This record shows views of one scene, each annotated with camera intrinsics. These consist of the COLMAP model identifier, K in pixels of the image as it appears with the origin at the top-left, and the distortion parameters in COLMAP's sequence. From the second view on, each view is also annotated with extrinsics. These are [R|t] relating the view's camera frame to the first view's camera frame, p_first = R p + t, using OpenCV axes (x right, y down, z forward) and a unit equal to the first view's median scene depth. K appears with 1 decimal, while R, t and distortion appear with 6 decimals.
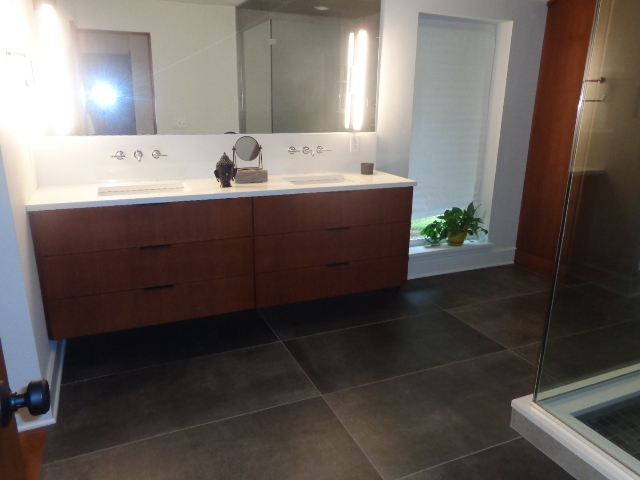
lens RADIAL K [[478.5, 0, 324.4], [0, 478.5, 235.3], [0, 0, 1]] dist [-0.002579, 0.008810]
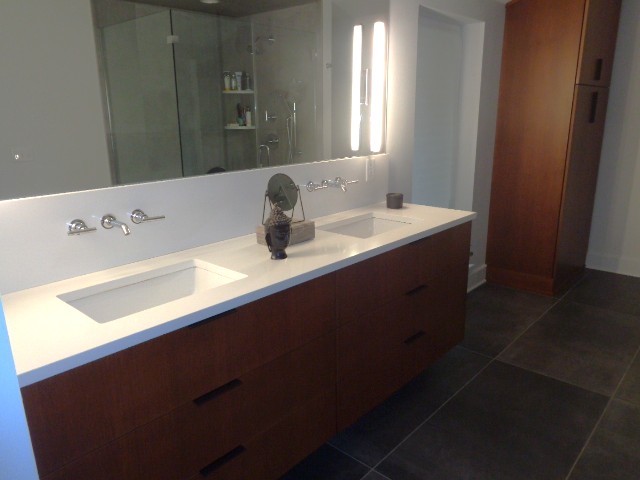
lens RADIAL K [[478.5, 0, 318.3], [0, 478.5, 239.6], [0, 0, 1]] dist [-0.002579, 0.008810]
pose [[0.918995, -0.130245, 0.372135, -0.319470], [0.135345, 0.990720, 0.012508, -0.103307], [-0.370311, 0.038872, 0.928094, 0.329710]]
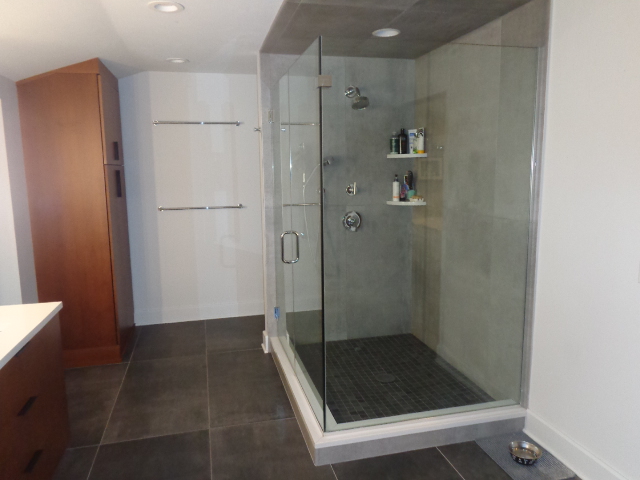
lens RADIAL K [[478.5, 0, 319.8], [0, 478.5, 240.8], [0, 0, 1]] dist [-0.002579, 0.008810]
pose [[0.185634, -0.164918, 0.968680, -0.405735], [0.286513, 0.952062, 0.107183, -0.151422], [-0.939920, 0.257643, 0.223987, 0.385439]]
